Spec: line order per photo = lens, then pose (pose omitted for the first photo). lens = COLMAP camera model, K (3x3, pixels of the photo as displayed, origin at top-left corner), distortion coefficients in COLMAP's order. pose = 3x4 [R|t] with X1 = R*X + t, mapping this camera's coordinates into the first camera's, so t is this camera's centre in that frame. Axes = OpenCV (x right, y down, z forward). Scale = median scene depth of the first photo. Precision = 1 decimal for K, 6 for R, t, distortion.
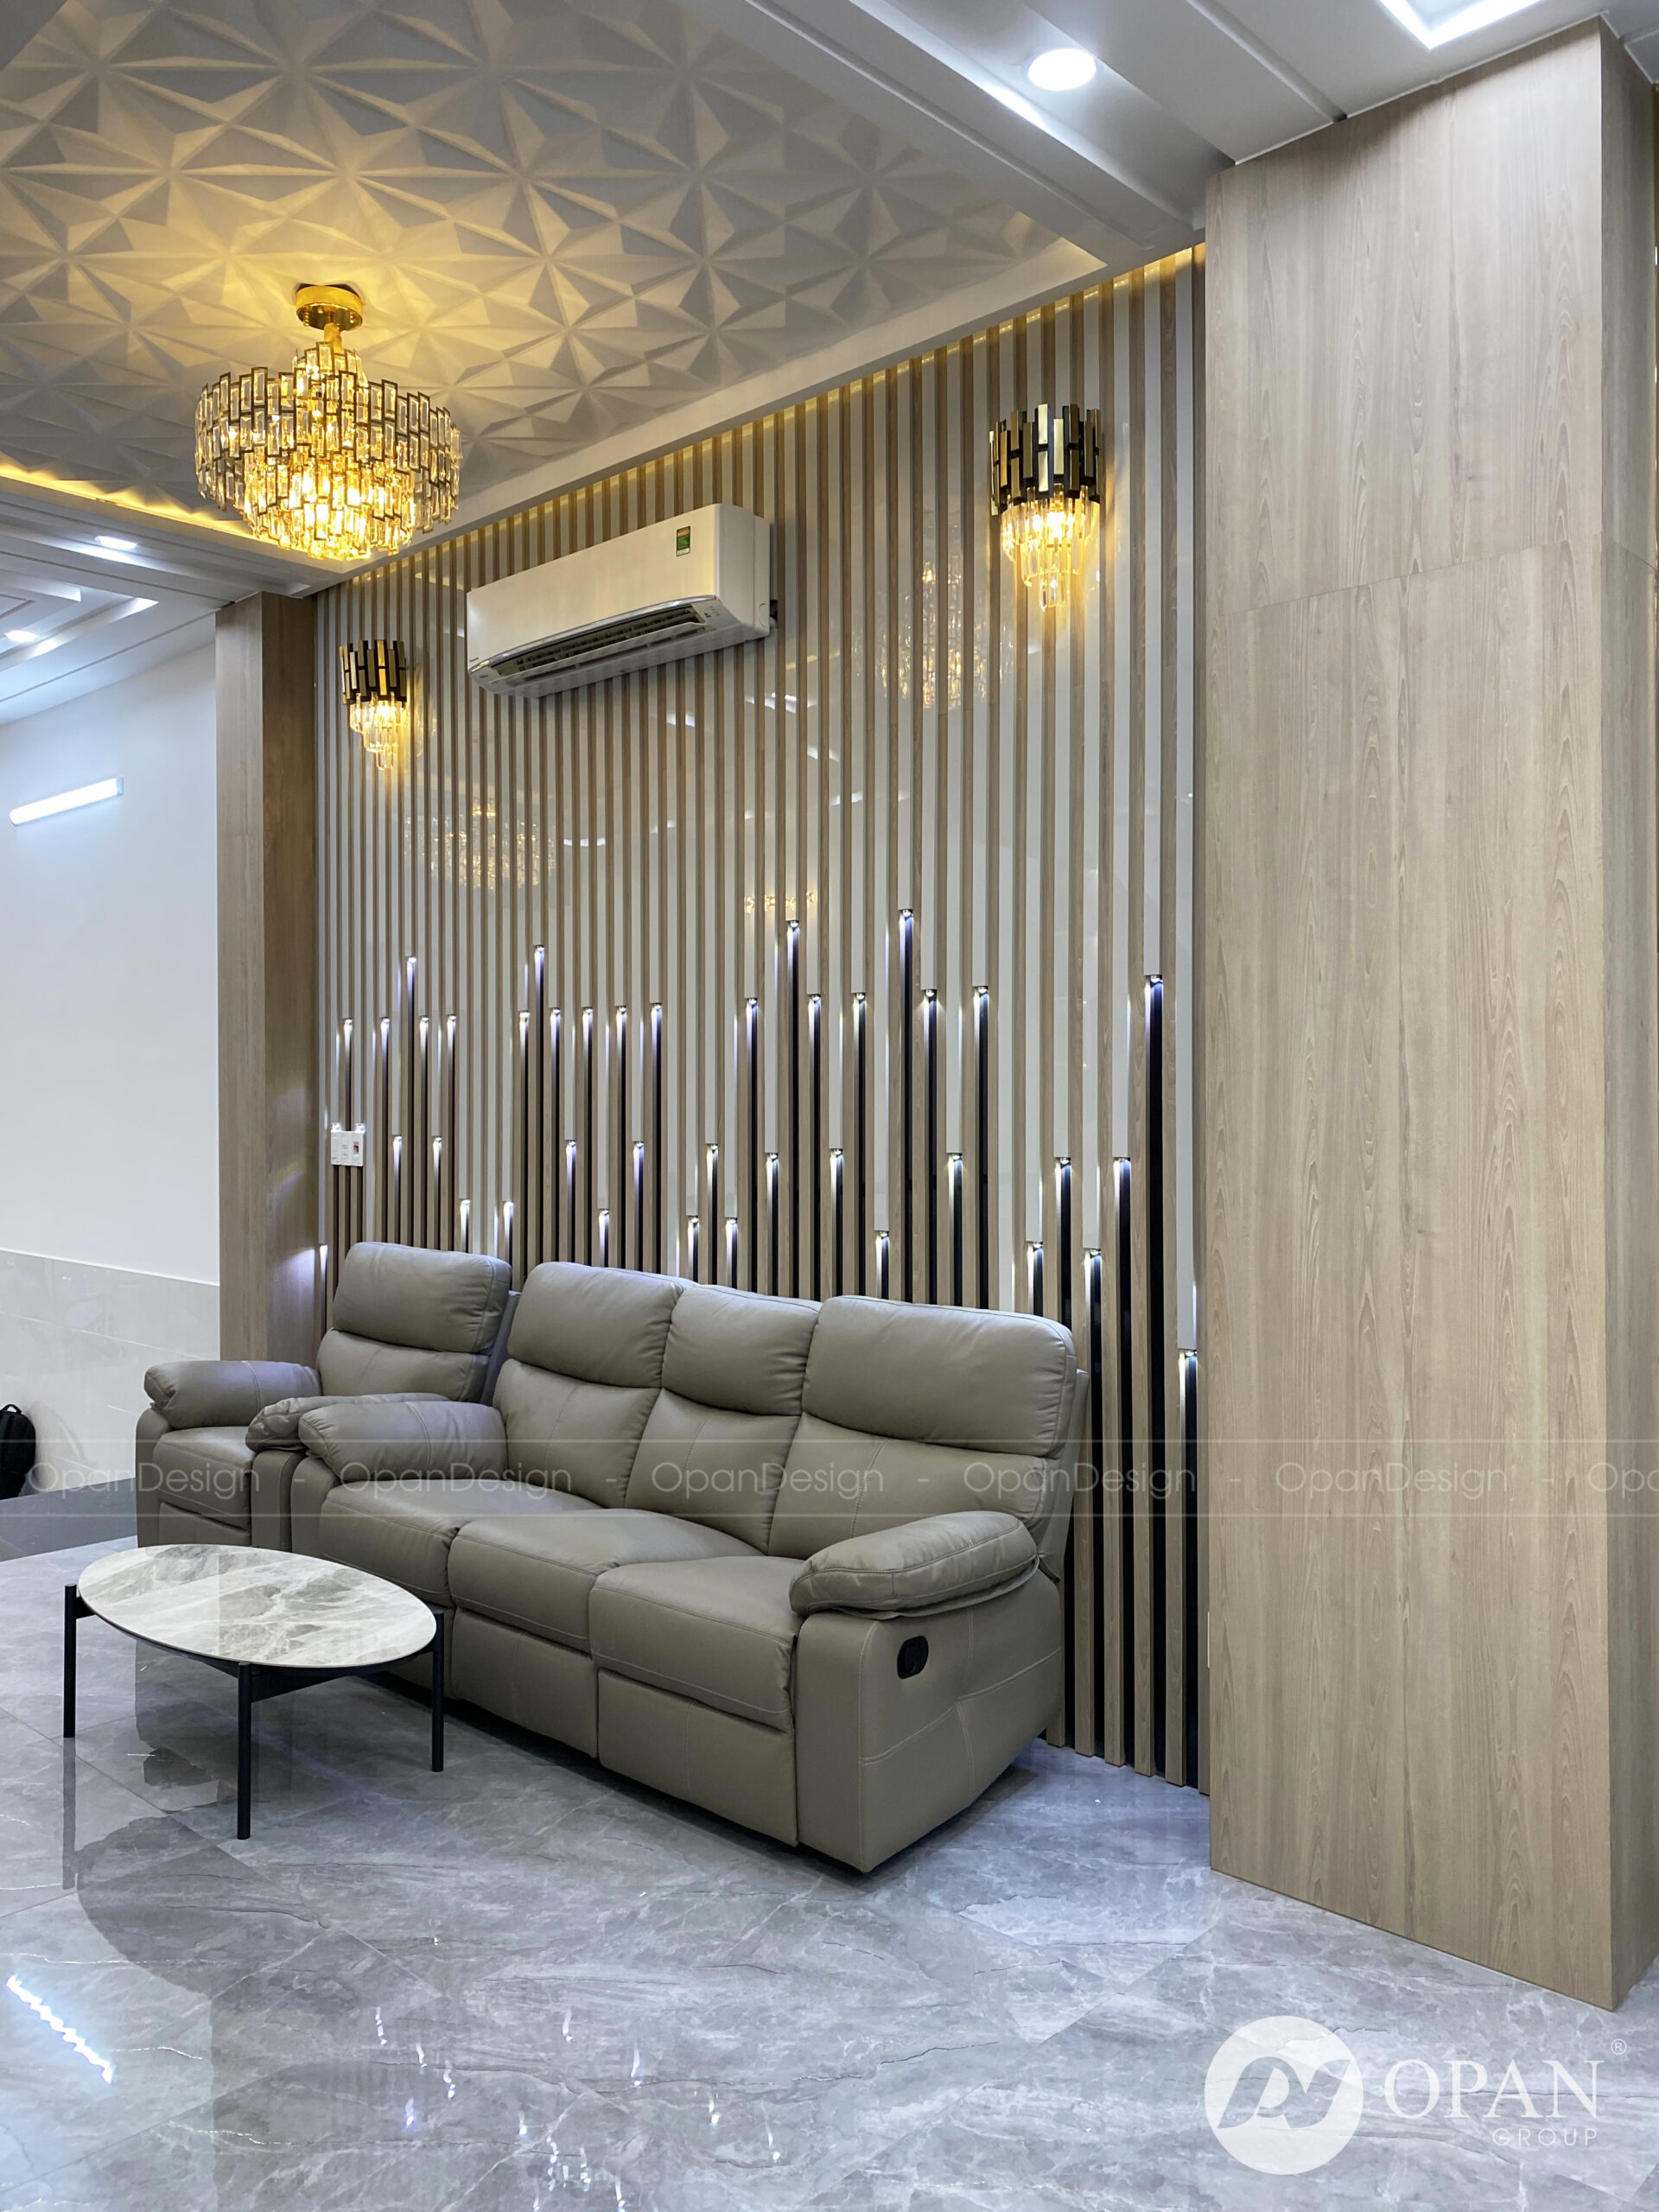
lens RADIAL K [[1711.9, 0, 829.5], [0, 1711.9, 1106.0], [0, 0, 1]] dist [0.028374, 0.007631]
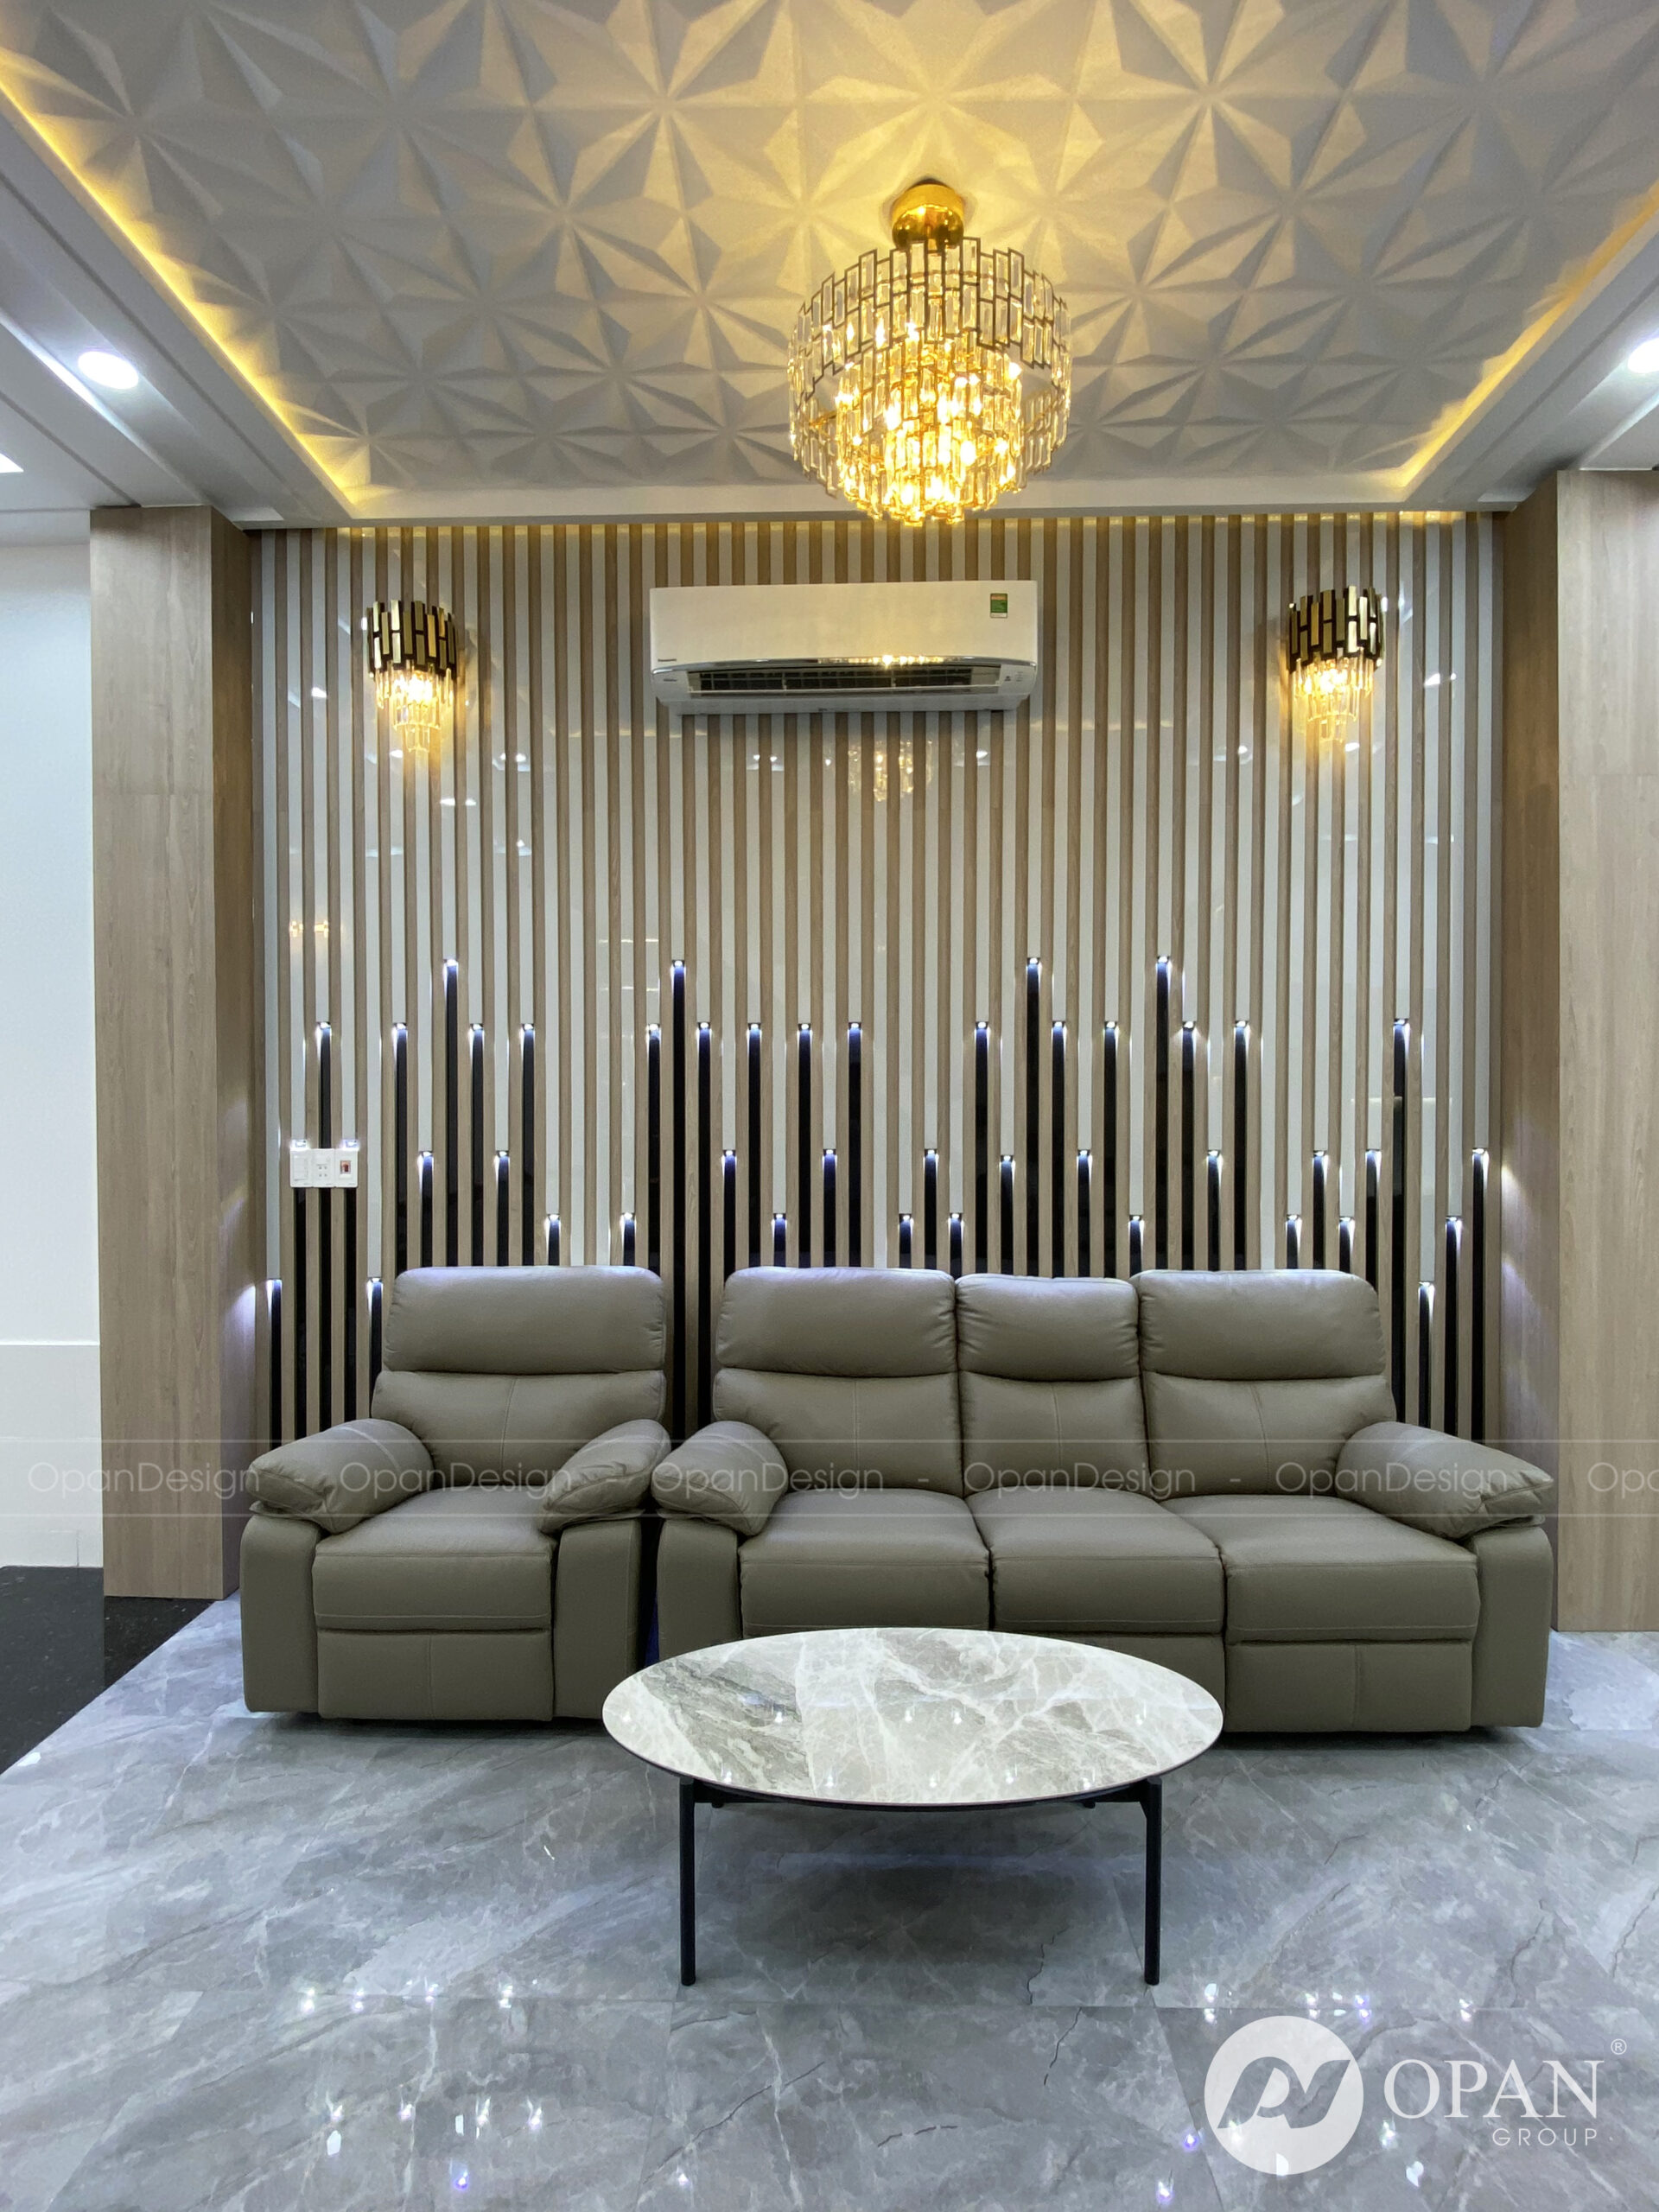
lens RADIAL K [[1073.0, 0, 828.3], [0, 1073.0, 1114.6], [0, 0, 1]] dist [0.009889, -0.001470]
pose [[0.732749, -0.020388, 0.680193, -0.682848], [0.009024, 0.999754, 0.020246, -0.017645], [-0.680439, -0.008697, 0.732753, 0.600578]]
